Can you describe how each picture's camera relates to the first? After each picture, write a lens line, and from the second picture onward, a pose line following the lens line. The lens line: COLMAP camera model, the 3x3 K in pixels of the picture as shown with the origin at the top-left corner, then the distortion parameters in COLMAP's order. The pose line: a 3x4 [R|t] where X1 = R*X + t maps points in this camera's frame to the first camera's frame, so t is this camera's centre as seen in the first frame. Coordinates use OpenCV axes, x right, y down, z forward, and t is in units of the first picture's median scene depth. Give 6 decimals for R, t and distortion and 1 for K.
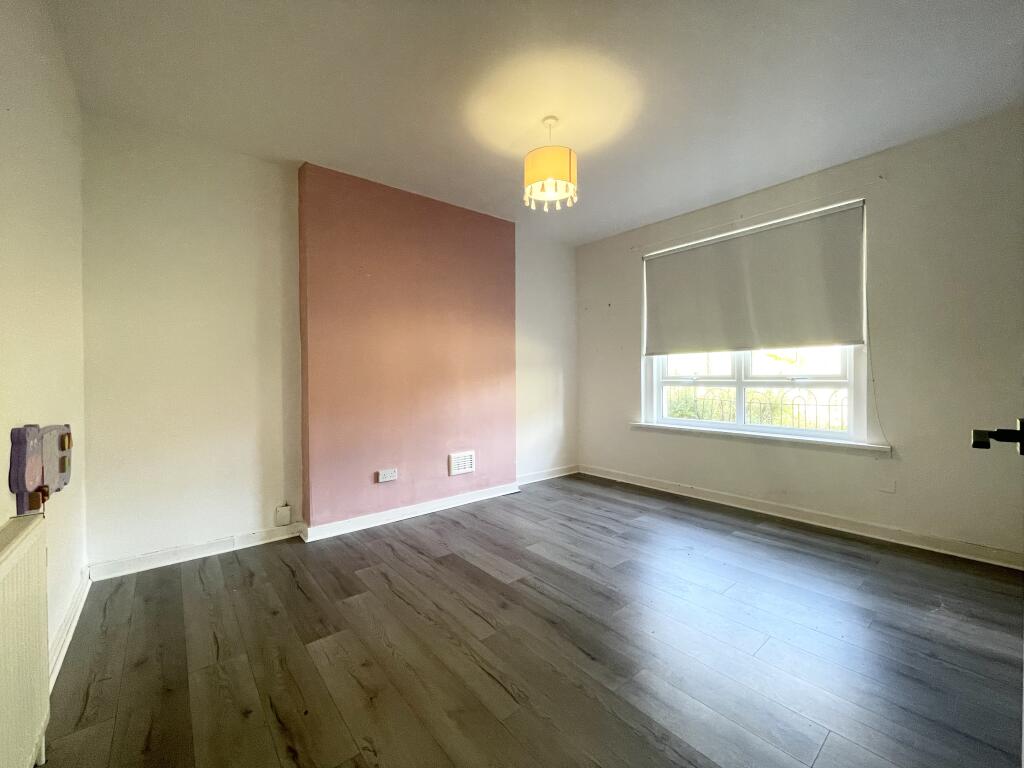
lens RADIAL K [[417.0, 0, 511.1], [0, 417.0, 381.2], [0, 0, 1]] dist [-0.000883, -0.000085]
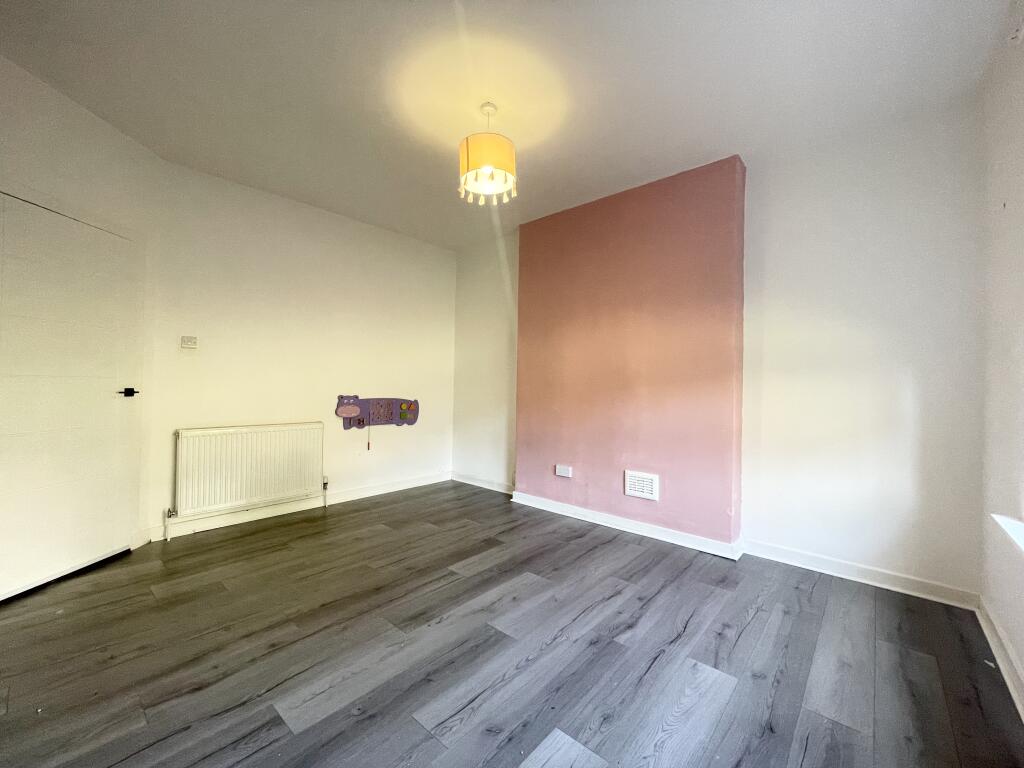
lens RADIAL K [[417.0, 0, 511.1], [0, 417.0, 381.2], [0, 0, 1]] dist [-0.000883, -0.000085]
pose [[0.157246, 0.006208, -0.987540, 0.791631], [-0.027226, 0.999627, 0.001948, -0.011089], [0.987184, 0.026581, 0.157357, 0.702499]]
